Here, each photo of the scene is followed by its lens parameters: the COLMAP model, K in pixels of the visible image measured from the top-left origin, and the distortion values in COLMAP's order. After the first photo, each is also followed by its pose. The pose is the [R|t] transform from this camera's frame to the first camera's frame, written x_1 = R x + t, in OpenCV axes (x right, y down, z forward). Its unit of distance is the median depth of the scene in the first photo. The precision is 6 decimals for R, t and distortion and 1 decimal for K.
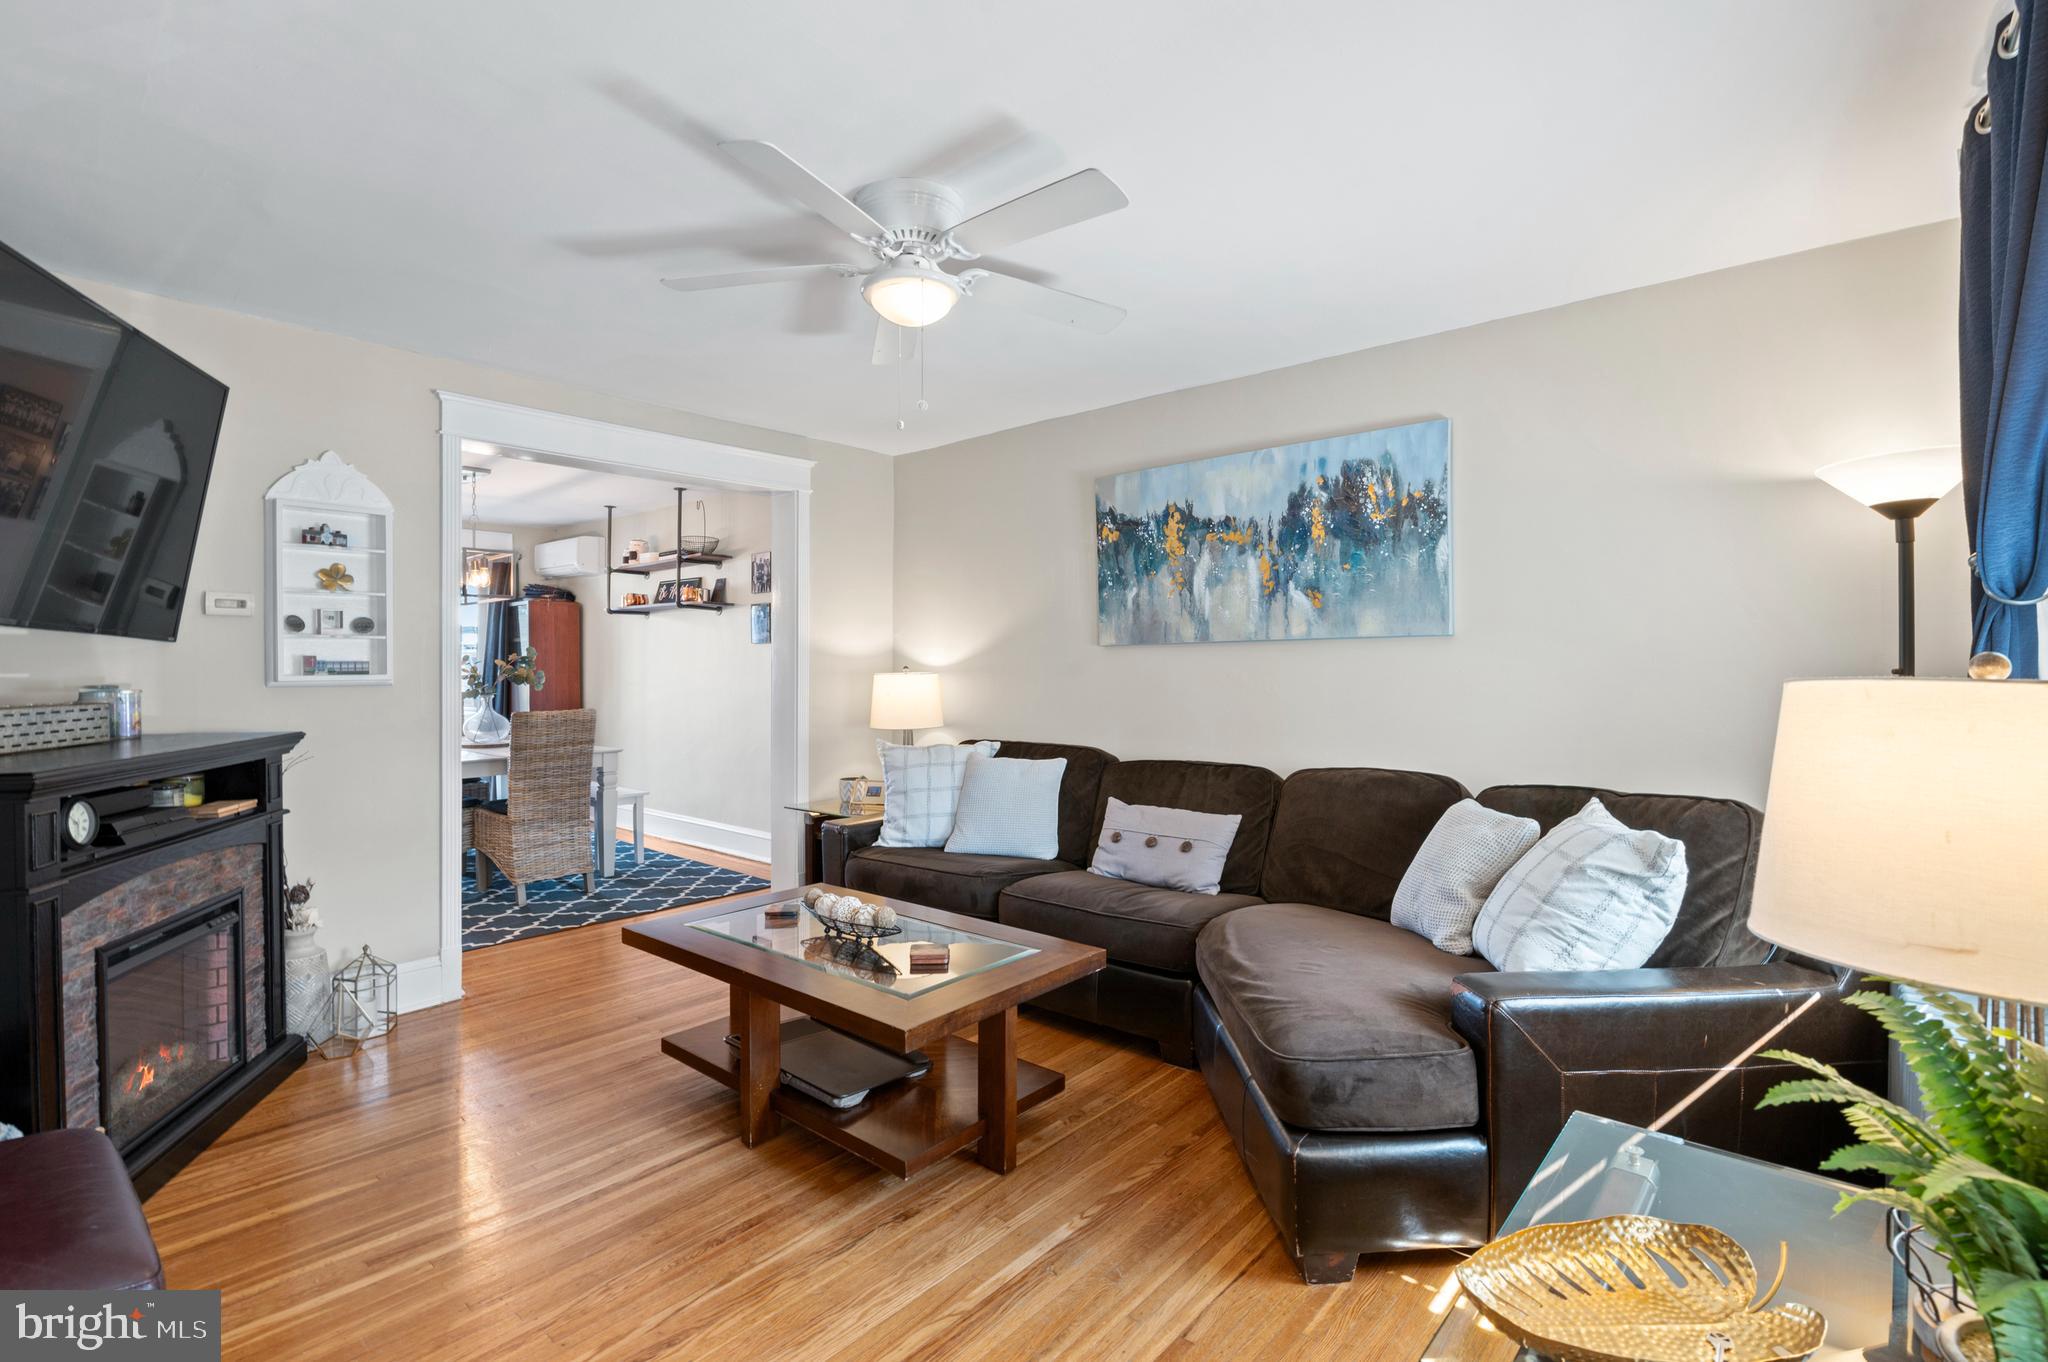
lens RADIAL K [[915.1, 0, 1018.4], [0, 915.1, 654.9], [0, 0, 1]] dist [0.001123, -0.010794]
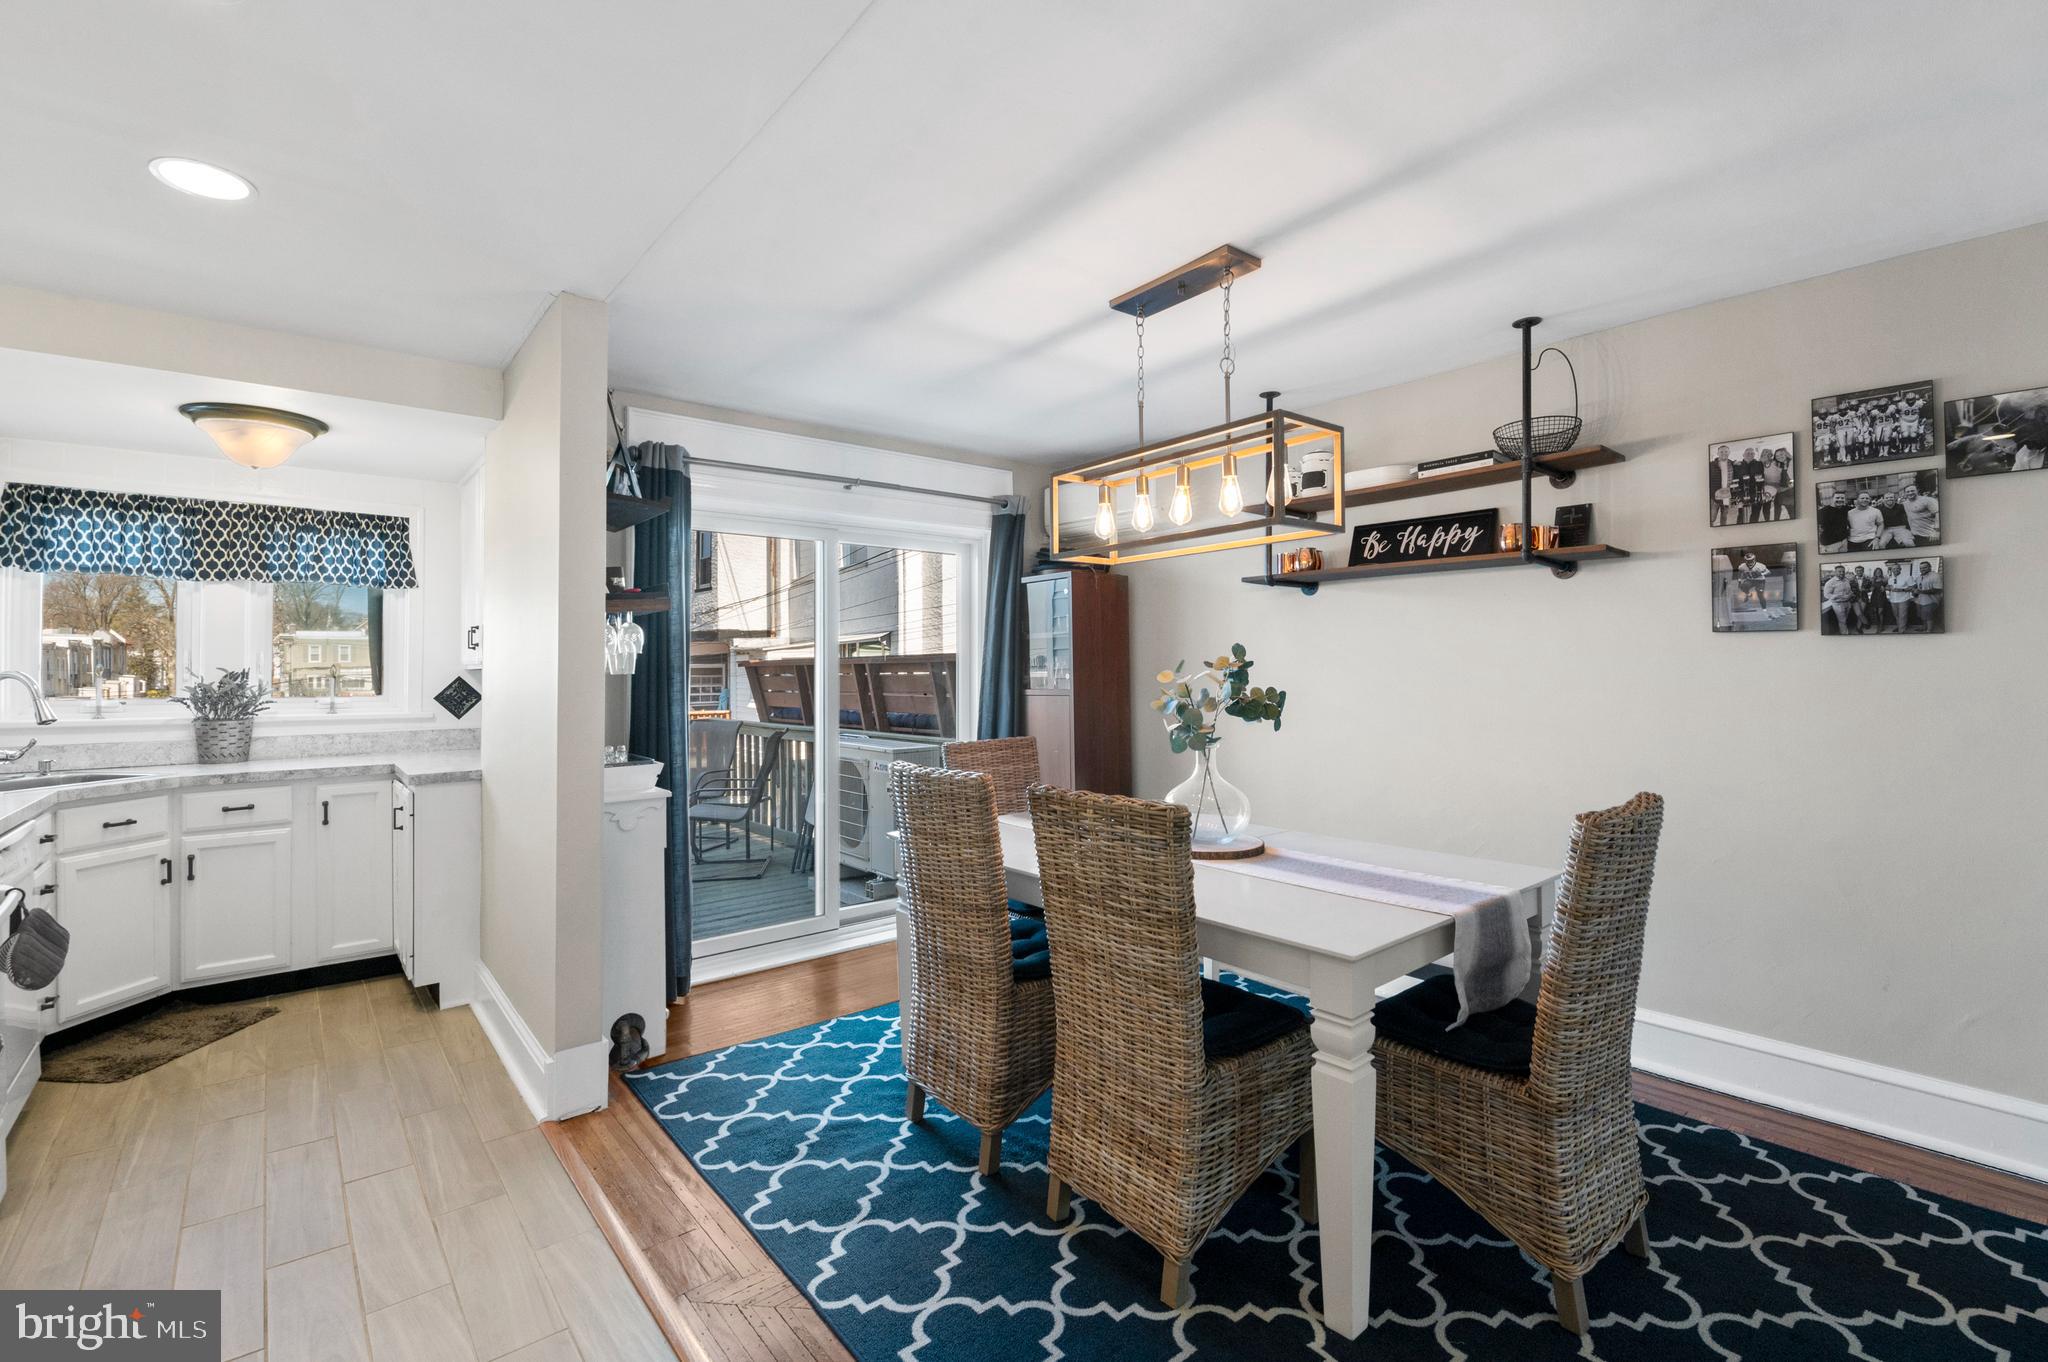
lens RADIAL K [[928.8, 0, 1014.7], [0, 928.8, 606.2], [0, 0, 1]] dist [-0.001498, -0.009596]
pose [[0.983970, -0.017370, -0.177484, -0.540370], [0.007812, 0.998488, -0.054410, -0.002277], [0.178160, 0.052151, 0.982619, 0.446957]]
